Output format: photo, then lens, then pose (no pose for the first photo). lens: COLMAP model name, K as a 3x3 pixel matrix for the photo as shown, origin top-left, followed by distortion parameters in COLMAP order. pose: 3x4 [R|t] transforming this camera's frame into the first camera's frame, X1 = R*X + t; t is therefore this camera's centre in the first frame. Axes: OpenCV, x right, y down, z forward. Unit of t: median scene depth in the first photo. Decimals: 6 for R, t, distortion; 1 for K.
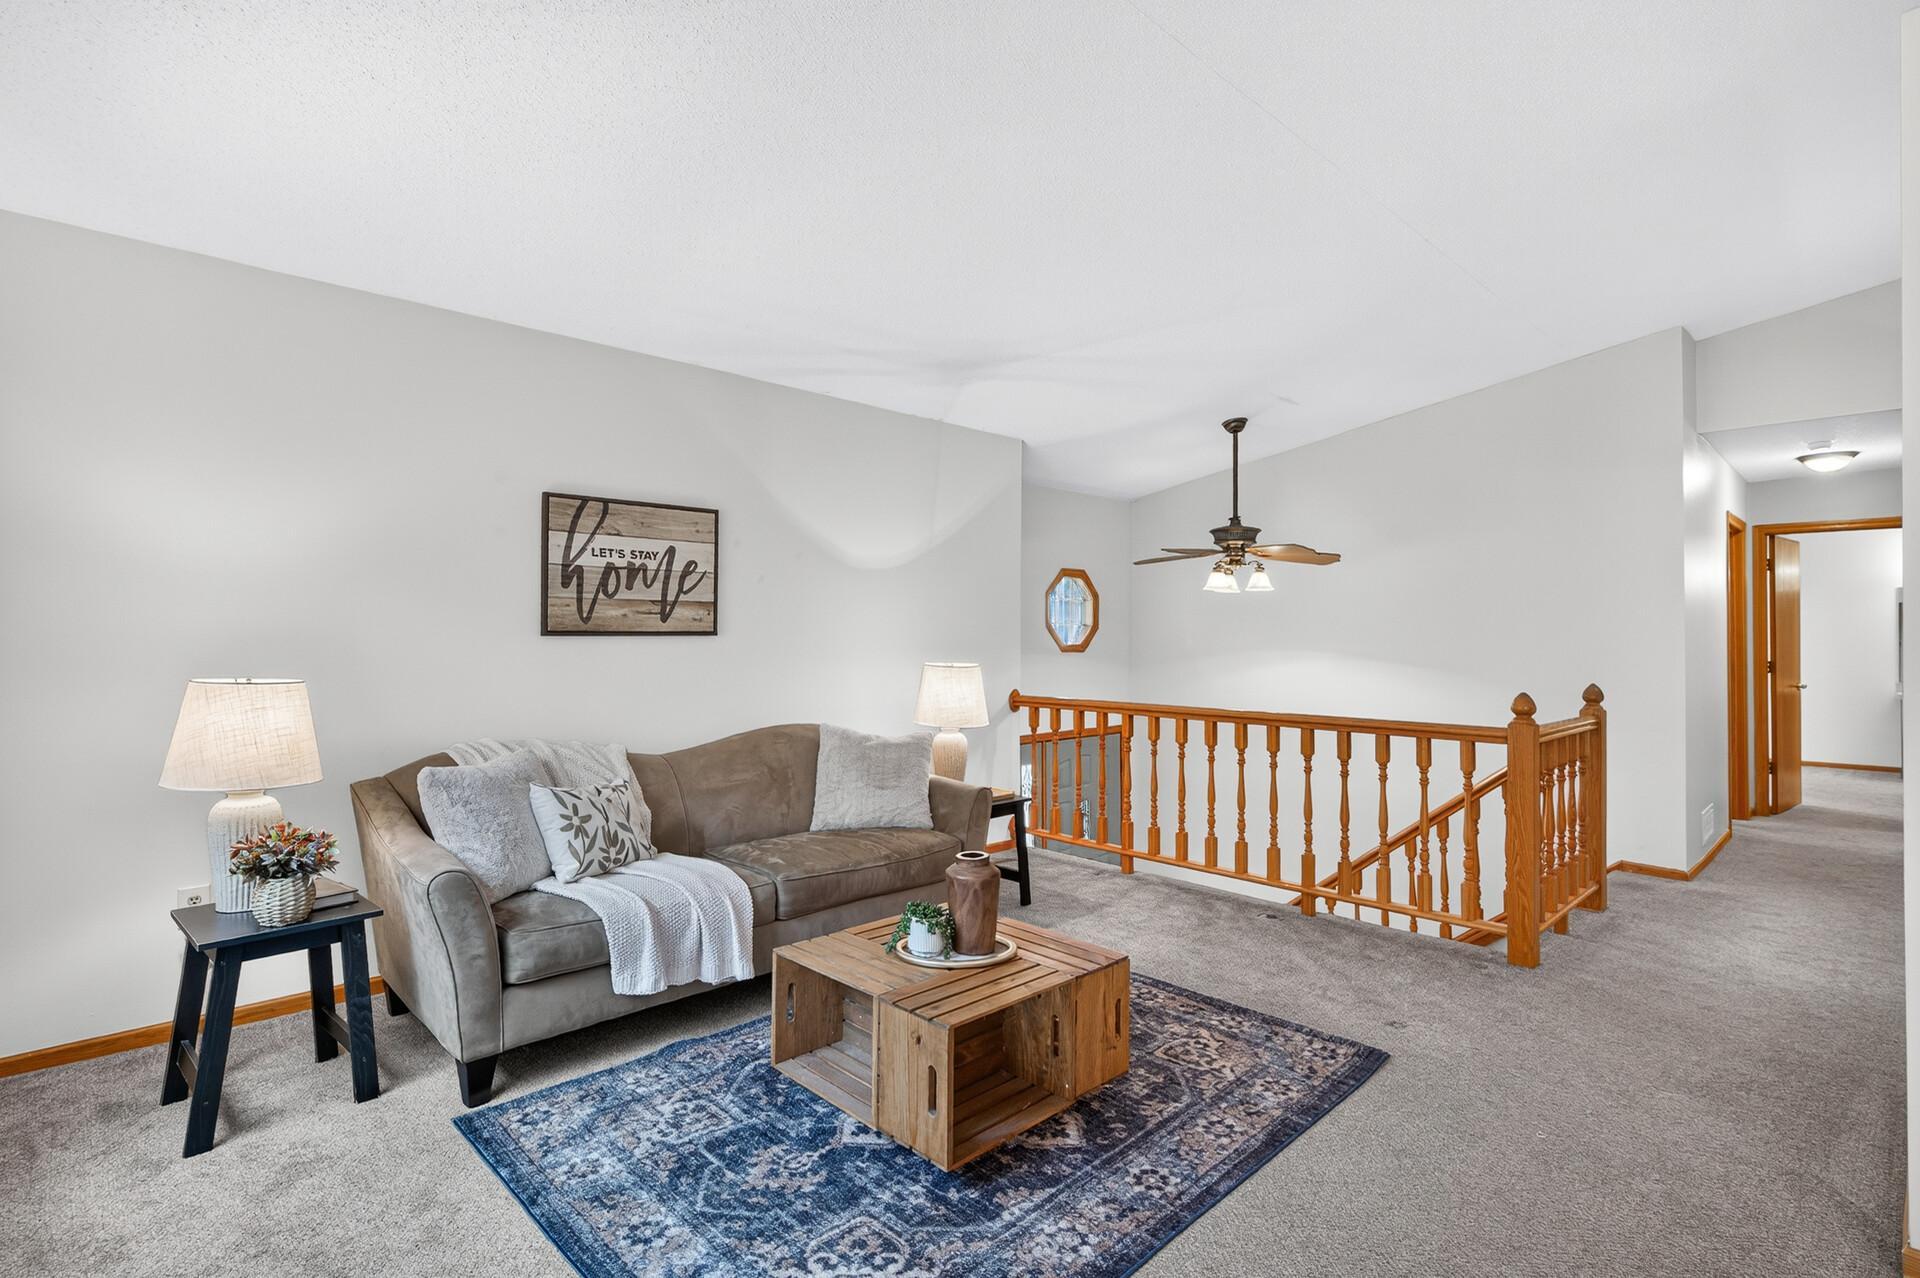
lens RADIAL K [[896.1, 0, 915.8], [0, 896.1, 614.0], [0, 0, 1]] dist [0.004664, 0.002027]
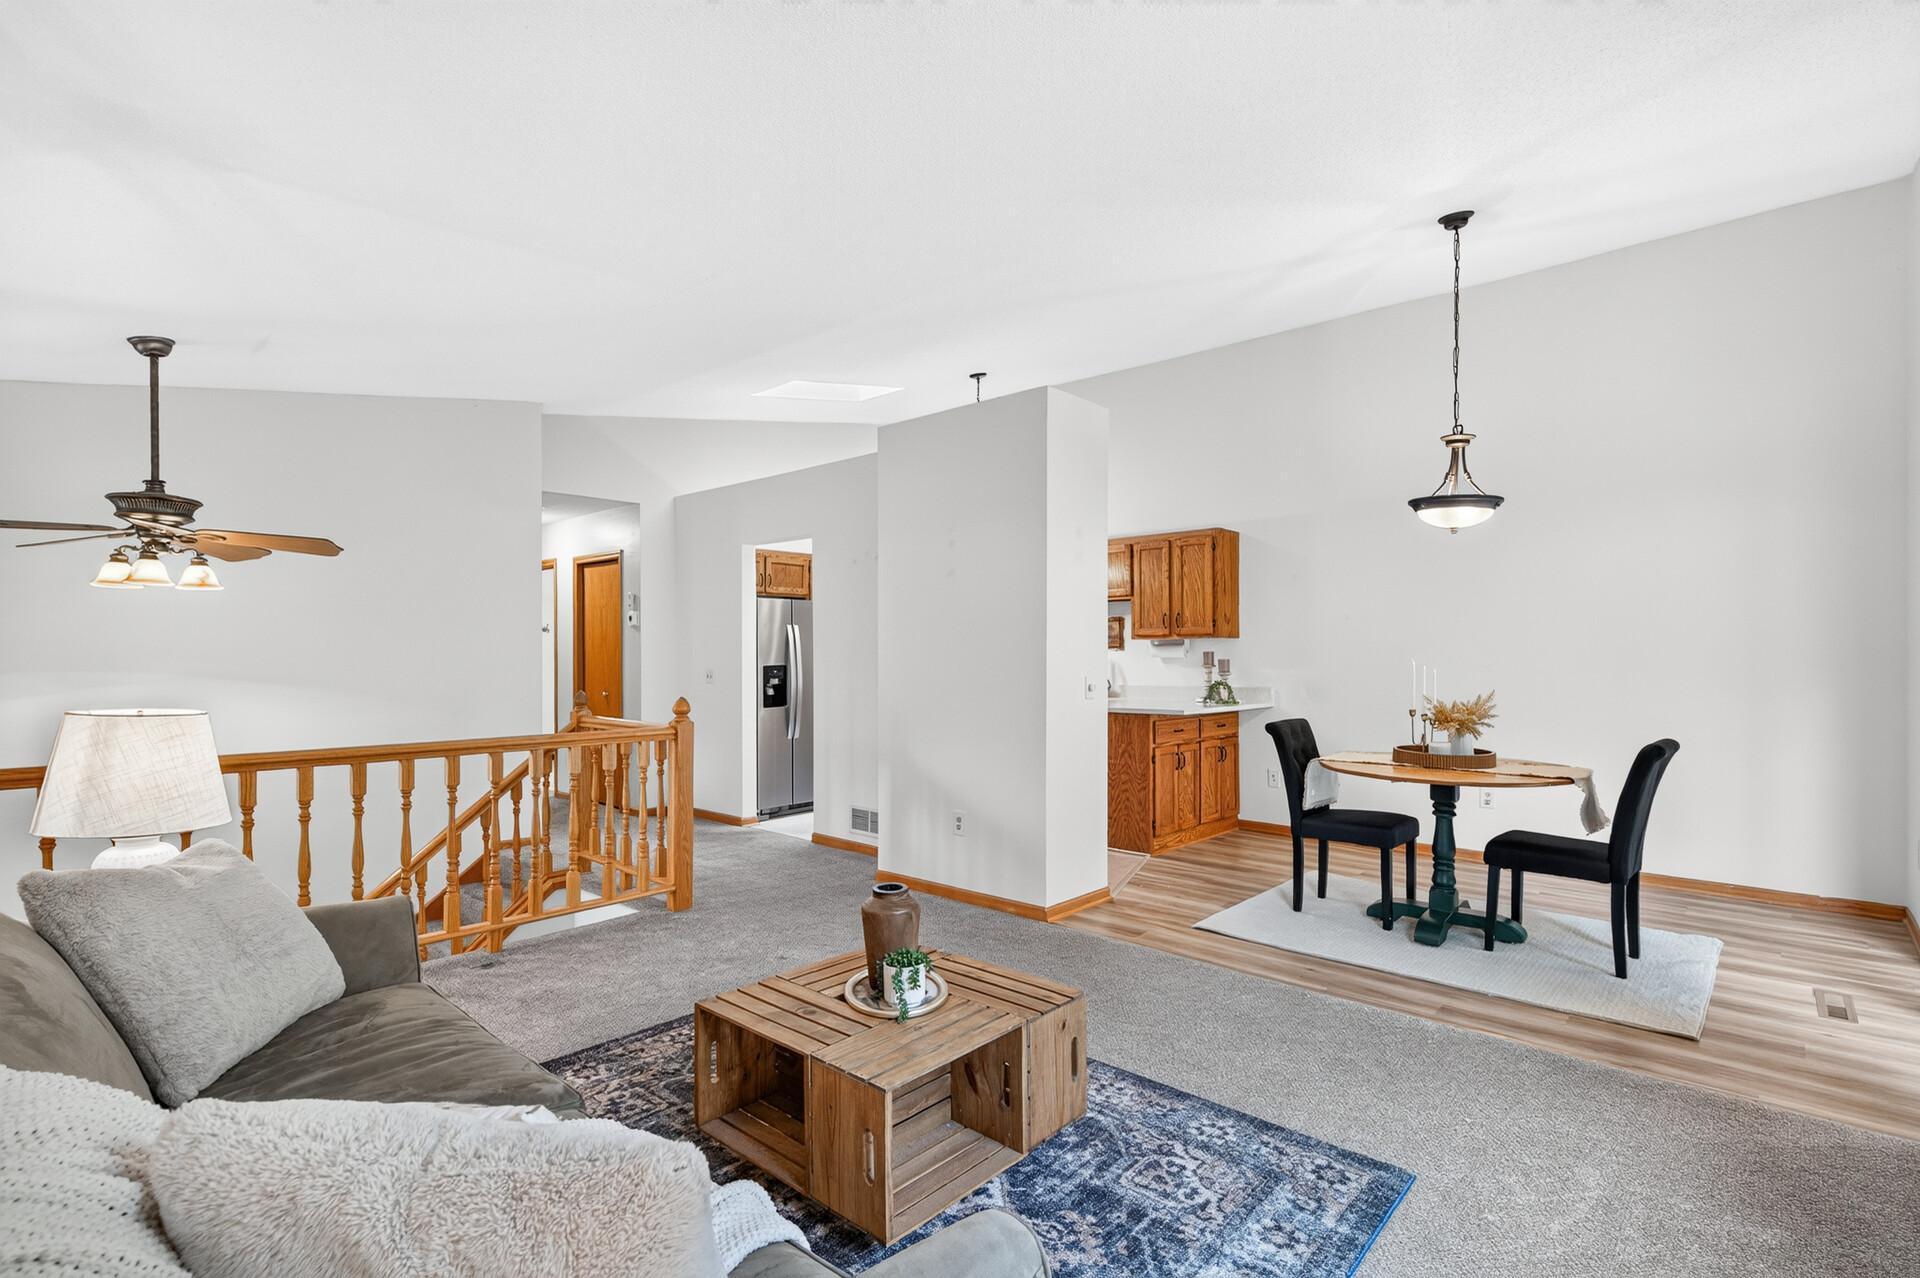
lens RADIAL K [[896.1, 0, 958.6], [0, 896.1, 666.4], [0, 0, 1]] dist [0.004664, 0.002027]
pose [[-0.061637, -0.020248, 0.997893, -0.620693], [-0.021195, 0.999595, 0.018973, 0.012363], [-0.997874, -0.019981, -0.062041, 0.701866]]
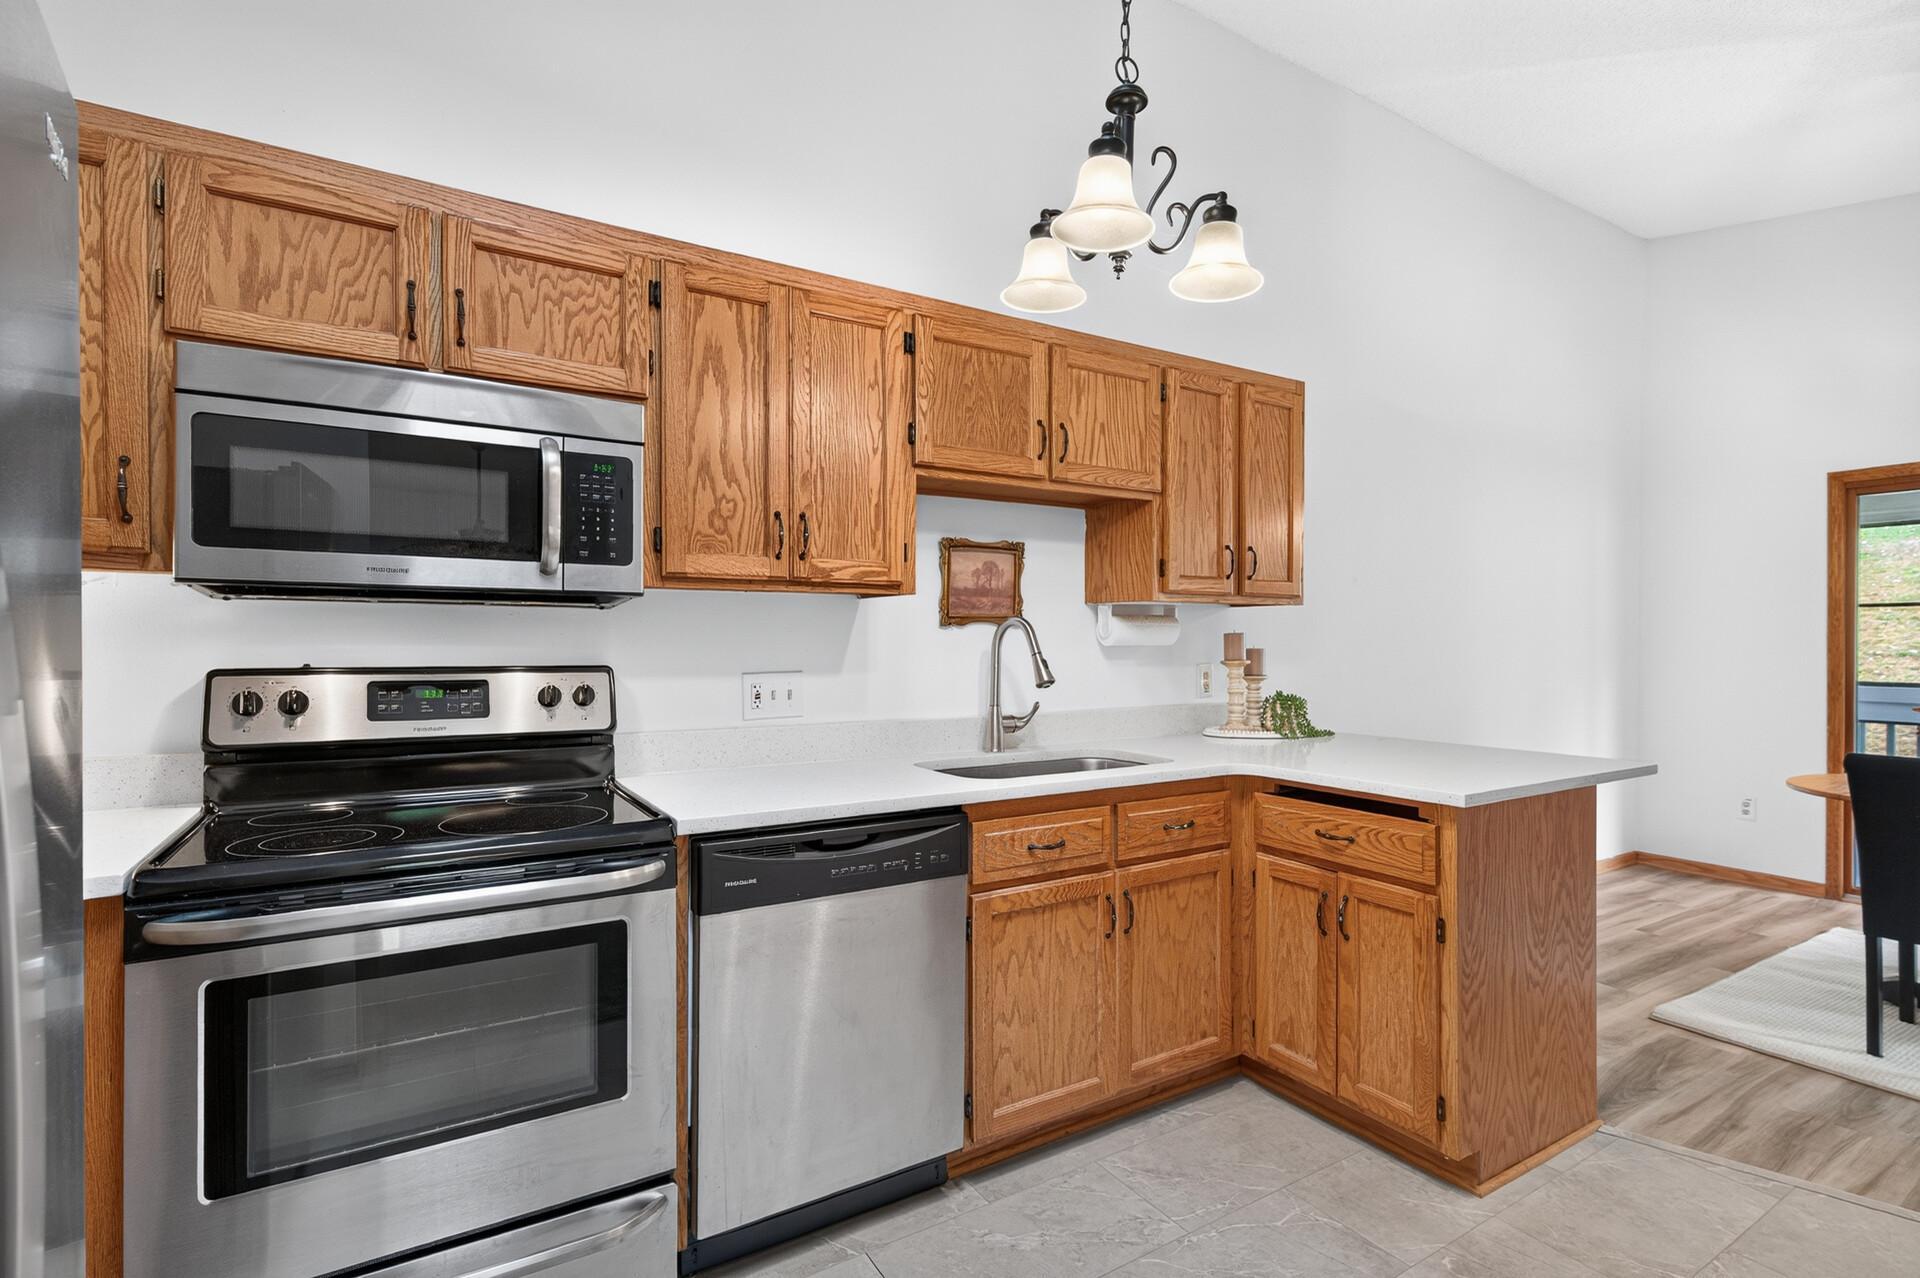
lens RADIAL K [[896.1, 0, 959.8], [0, 896.1, 642.8], [0, 0, 1]] dist [0.004664, 0.002027]
pose [[-0.977383, -0.005924, 0.211392, 1.334951], [-0.010068, 0.999778, -0.018534, 0.036914], [-0.211235, -0.020243, -0.977226, 1.022781]]
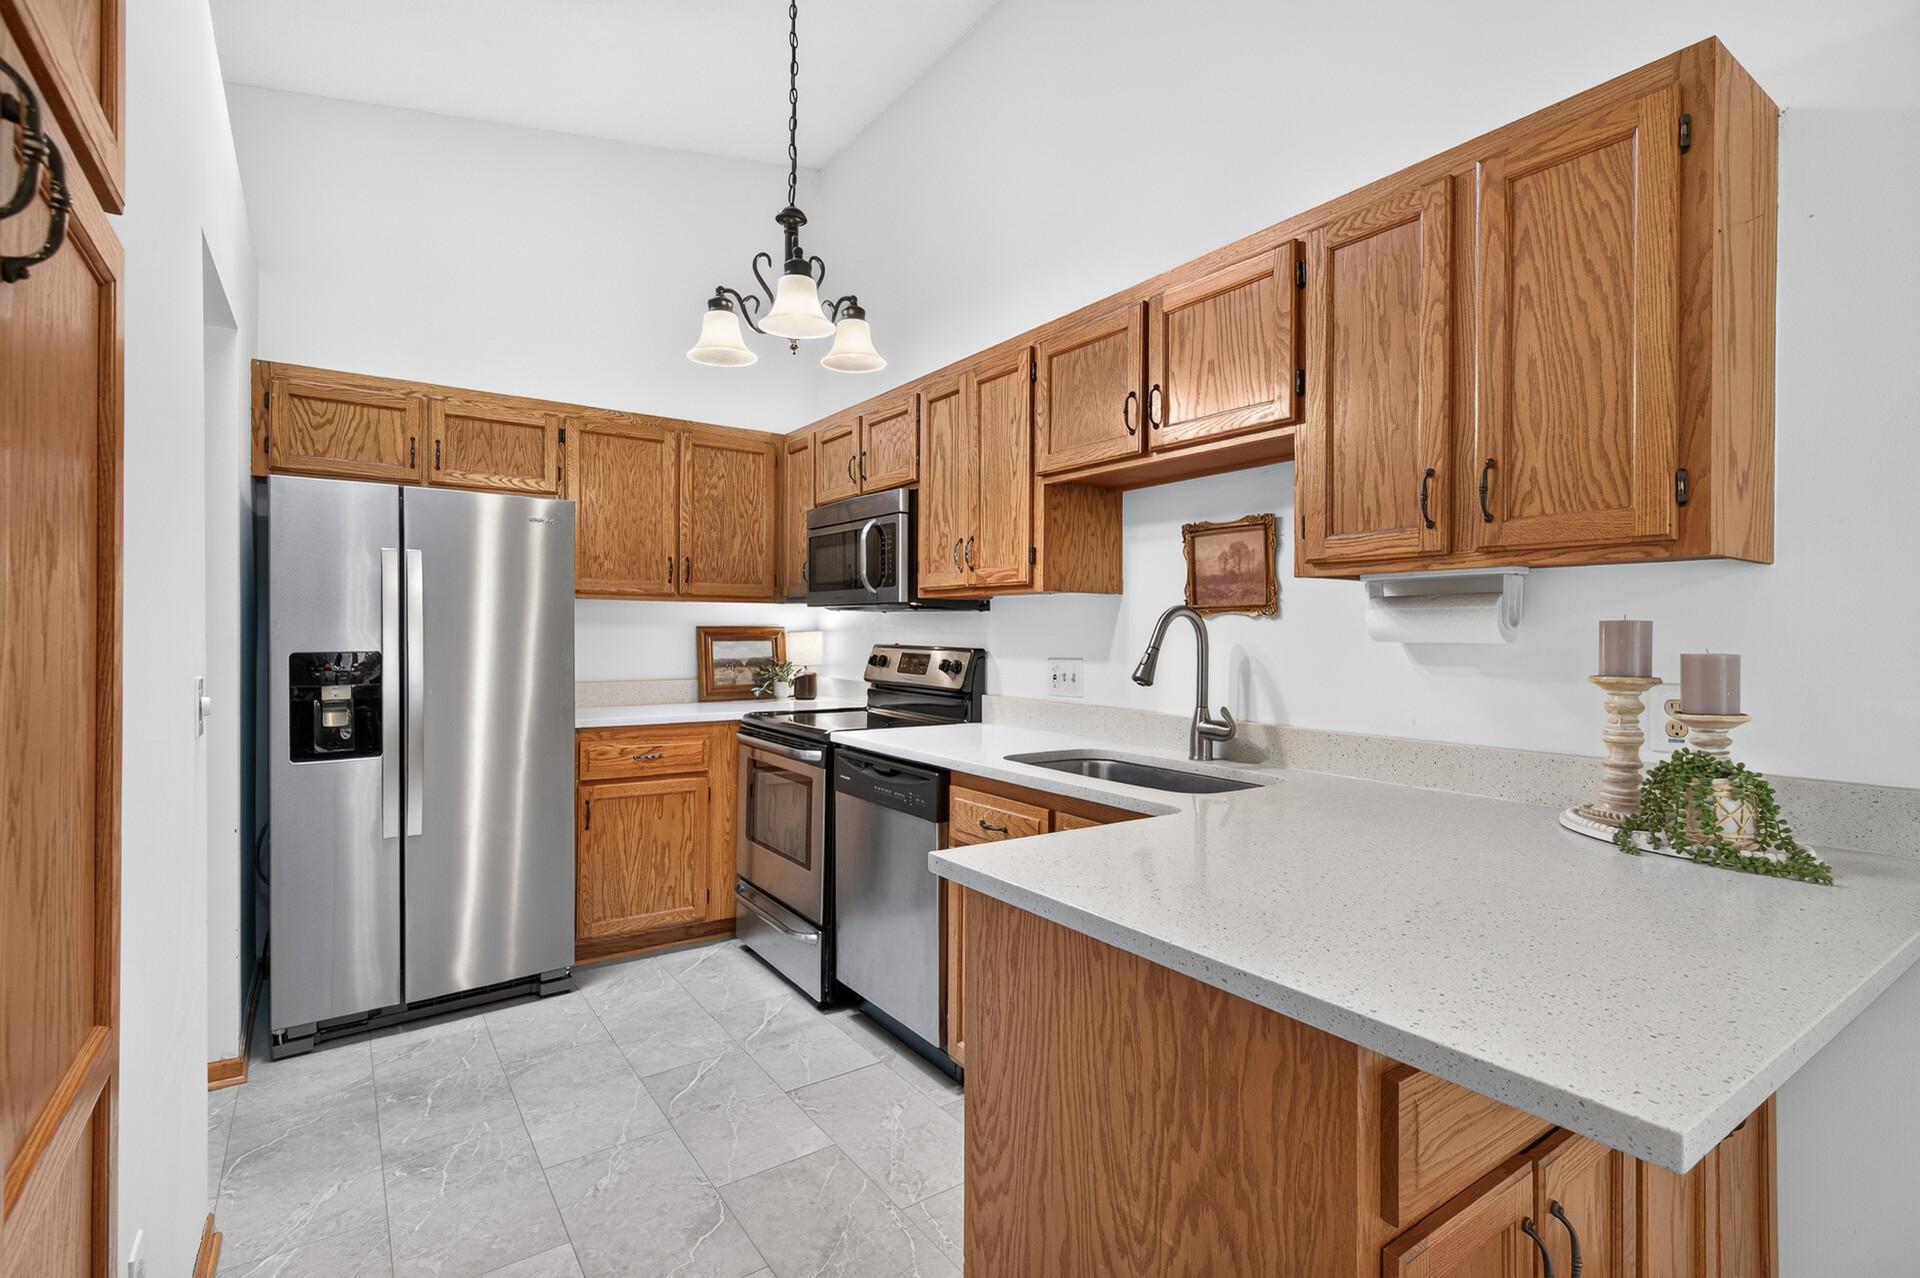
lens RADIAL K [[896.1, 0, 977.5], [0, 896.1, 628.2], [0, 0, 1]] dist [0.004664, 0.002027]
pose [[0.139985, -0.002256, 0.990151, 0.750863], [-0.029264, 0.999551, 0.006415, 0.016148], [-0.989721, -0.029874, 0.139857, 0.316294]]
